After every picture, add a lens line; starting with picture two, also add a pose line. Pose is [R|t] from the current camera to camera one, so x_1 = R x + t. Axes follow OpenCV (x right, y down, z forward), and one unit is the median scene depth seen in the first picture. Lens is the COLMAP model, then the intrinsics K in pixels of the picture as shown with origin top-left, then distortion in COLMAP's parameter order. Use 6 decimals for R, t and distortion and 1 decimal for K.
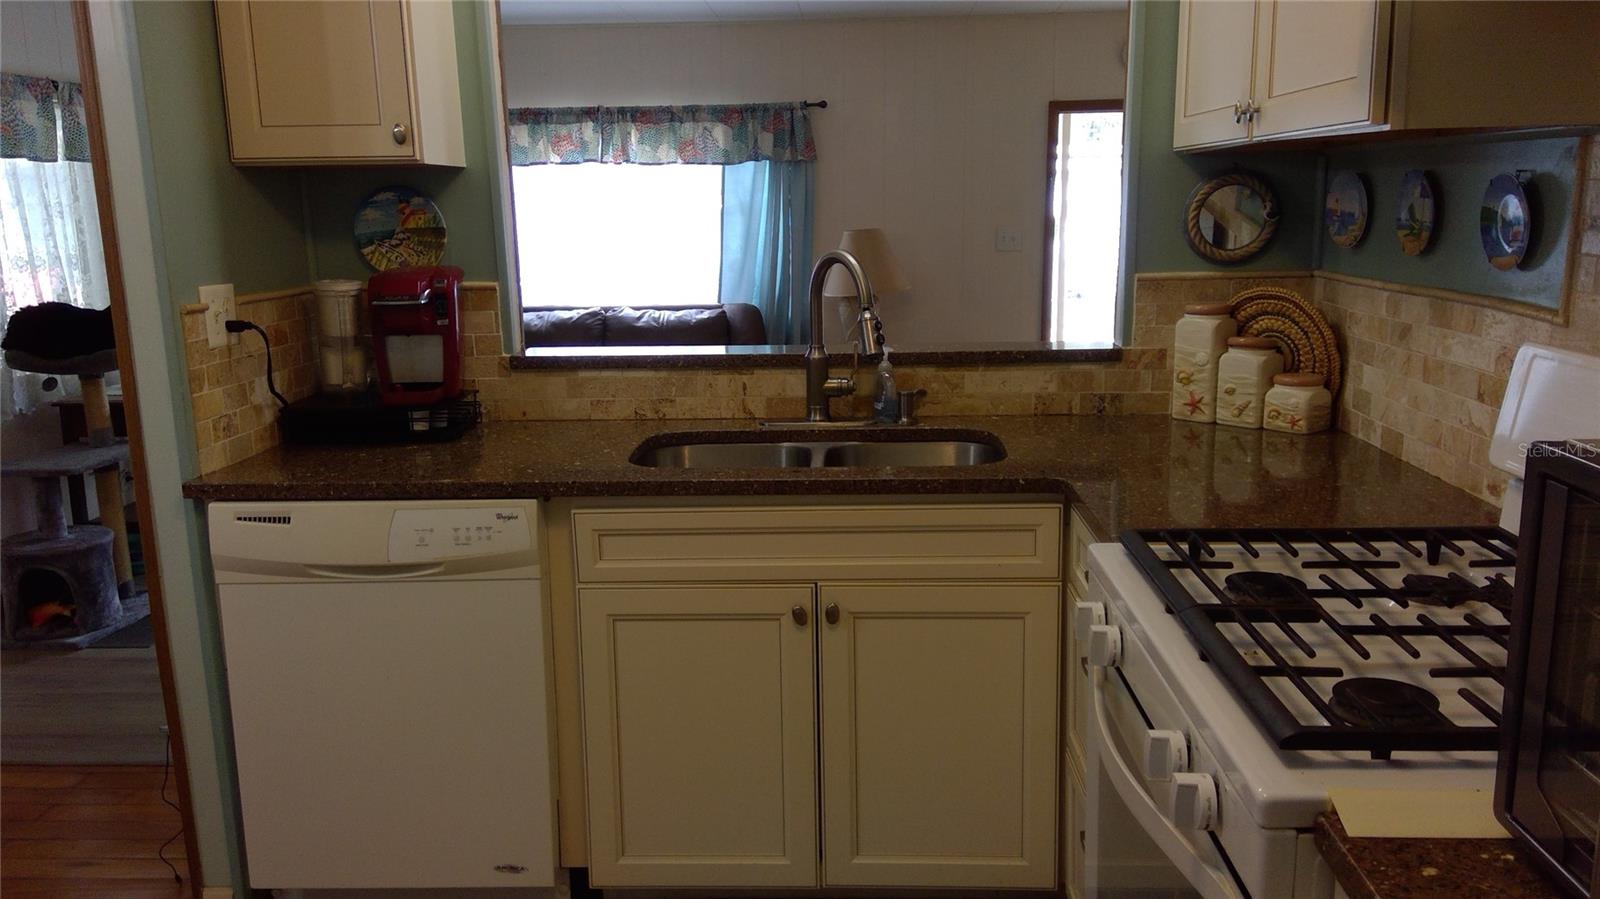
lens RADIAL K [[1297.2, 0, 803.1], [0, 1297.2, 445.9], [0, 0, 1]] dist [0.101262, -0.133521]
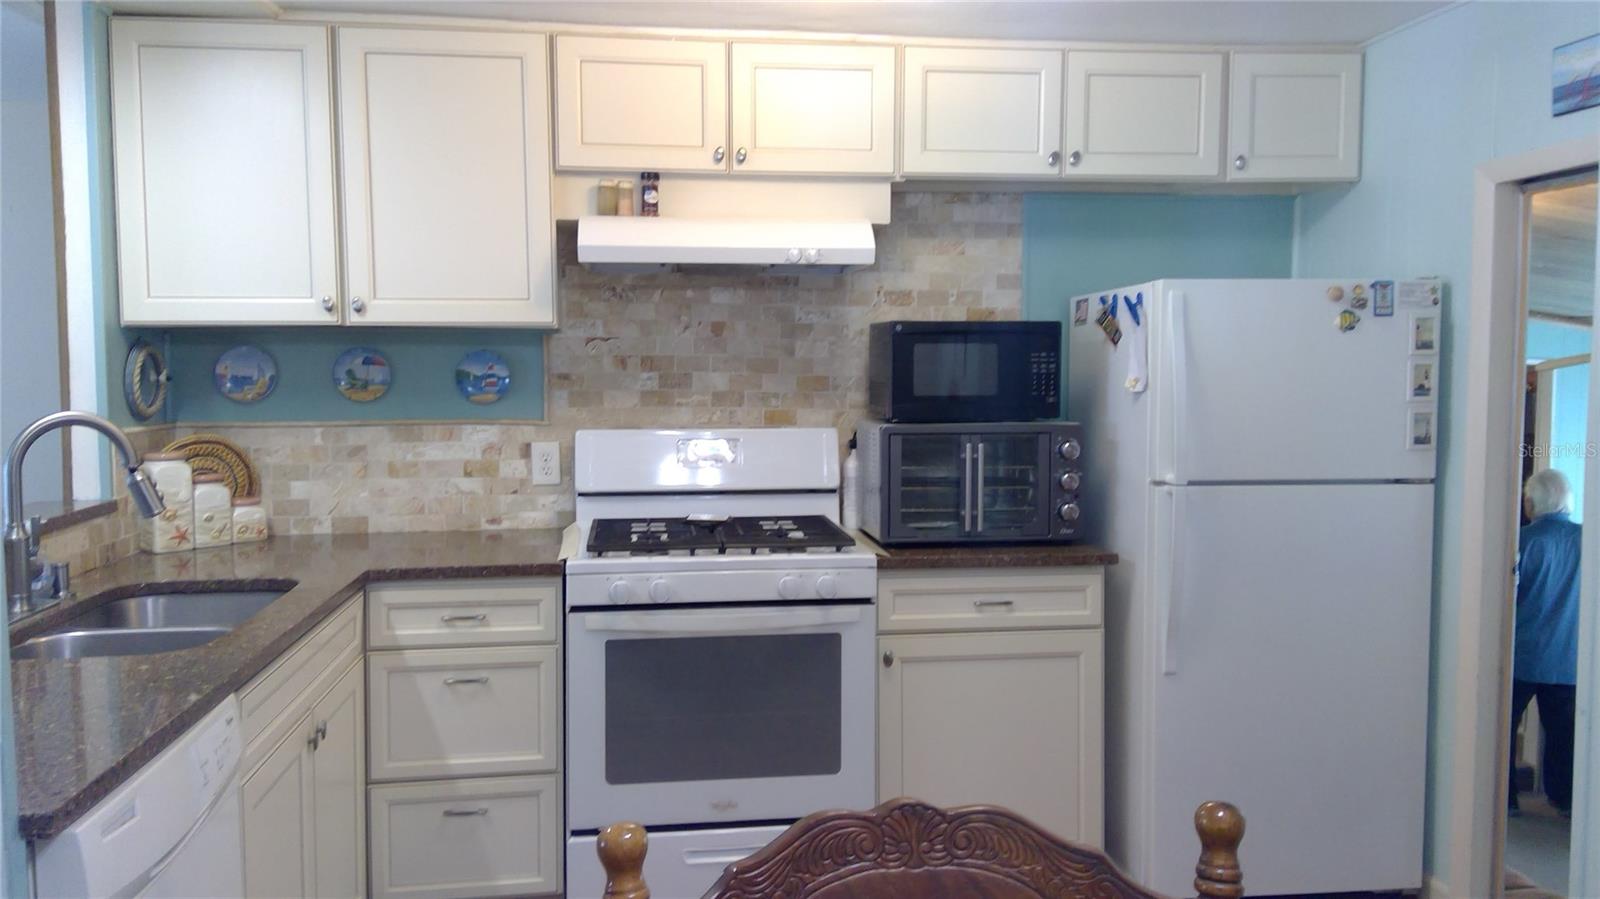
lens RADIAL K [[1297.2, 0, 803.1], [0, 1297.2, 445.9], [0, 0, 1]] dist [0.101262, -0.133521]
pose [[-0.172008, -0.050141, 0.983819, -0.169479], [0.198736, 0.976403, 0.084510, -0.017636], [-0.964841, 0.210057, -0.157984, 0.111072]]
